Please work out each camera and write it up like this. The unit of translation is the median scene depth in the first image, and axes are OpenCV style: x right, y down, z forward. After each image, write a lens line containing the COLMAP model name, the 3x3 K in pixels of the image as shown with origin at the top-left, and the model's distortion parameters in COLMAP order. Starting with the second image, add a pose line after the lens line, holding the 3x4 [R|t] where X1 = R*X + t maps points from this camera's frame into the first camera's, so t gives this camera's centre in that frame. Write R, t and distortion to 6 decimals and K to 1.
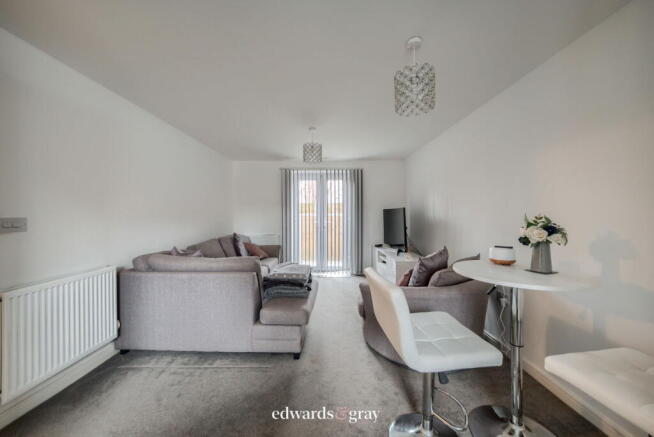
lens RADIAL K [[225.9, 0, 332.8], [0, 225.9, 218.7], [0, 0, 1]] dist [-0.021902, 0.000025]
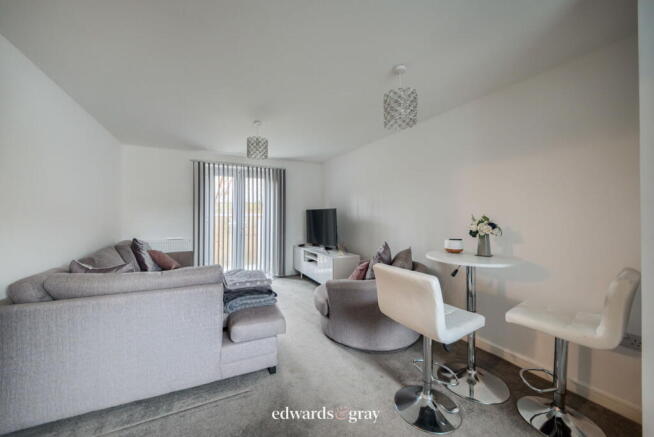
lens RADIAL K [[225.9, 0, 331.2], [0, 225.9, 214.6], [0, 0, 1]] dist [-0.021902, 0.000025]
pose [[0.909661, 0.001651, 0.415348, -0.294871], [0.006349, 0.999820, -0.017879, -0.000861], [-0.415302, 0.018901, 0.909487, 0.058357]]
